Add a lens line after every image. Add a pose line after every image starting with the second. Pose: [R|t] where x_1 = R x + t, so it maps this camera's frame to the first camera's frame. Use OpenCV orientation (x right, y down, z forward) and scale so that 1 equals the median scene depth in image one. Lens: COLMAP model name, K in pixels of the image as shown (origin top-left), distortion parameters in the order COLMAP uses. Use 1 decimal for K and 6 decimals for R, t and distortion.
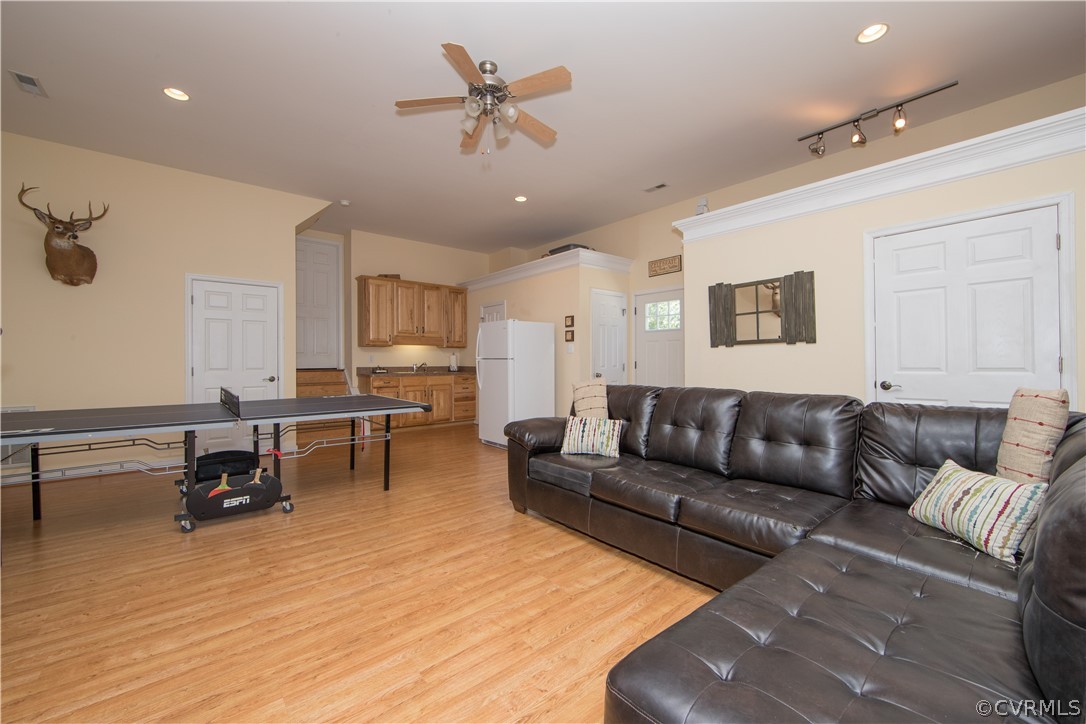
lens RADIAL K [[433.8, 0, 543.2], [0, 433.8, 360.5], [0, 0, 1]] dist [-0.014126, 0.002887]
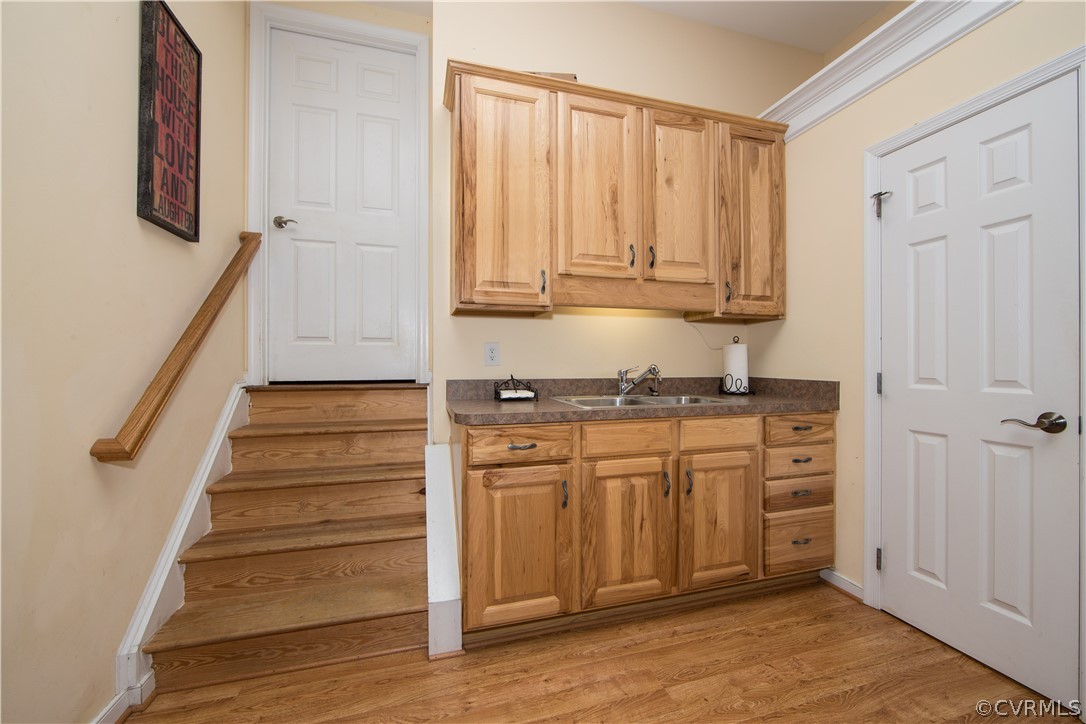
lens RADIAL K [[433.8, 0, 543.2], [0, 433.8, 360.5], [0, 0, 1]] dist [-0.014126, 0.002887]
pose [[0.913618, 0.001875, -0.406569, -0.219837], [-0.002490, 0.999996, -0.000984, 0.001266], [0.406565, 0.001912, 0.913620, 0.686980]]
